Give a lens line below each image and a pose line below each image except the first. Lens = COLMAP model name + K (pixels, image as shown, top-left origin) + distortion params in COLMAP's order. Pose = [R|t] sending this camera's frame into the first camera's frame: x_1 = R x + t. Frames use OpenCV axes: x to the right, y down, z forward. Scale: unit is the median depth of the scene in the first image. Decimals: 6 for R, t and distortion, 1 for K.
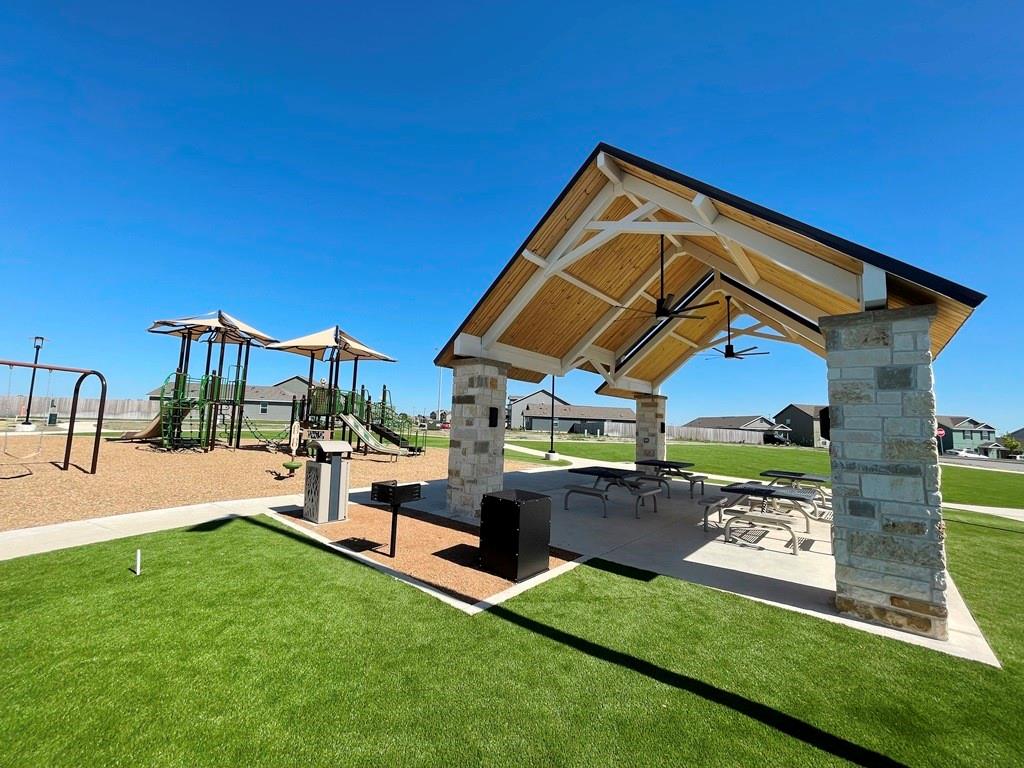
lens RADIAL K [[416.2, 0, 512.0], [0, 416.2, 384.0], [0, 0, 1]] dist [-0.000006, -0.000006]
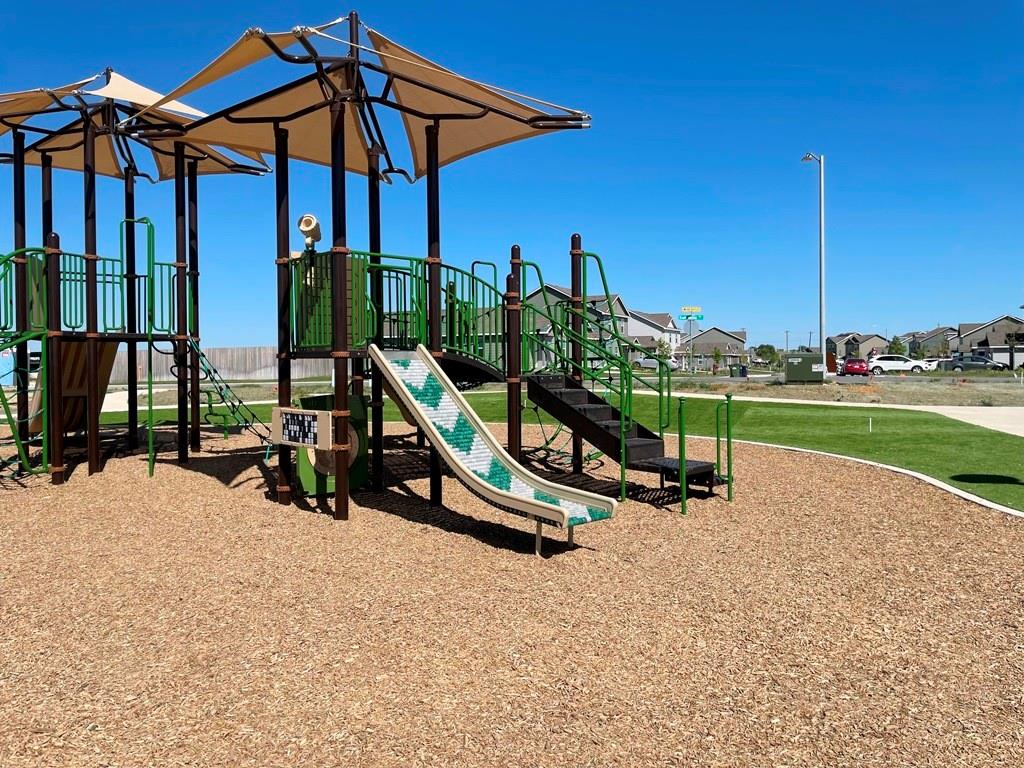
lens RADIAL K [[790.4, 0, 512.0], [0, 790.4, 384.0], [0, 0, 1]] dist [0.002238, 0.000428]
pose [[0.841296, -0.031256, -0.539671, -0.066218], [0.094094, 0.991554, 0.089256, 0.052621], [0.532323, -0.125870, 0.837131, 0.555088]]
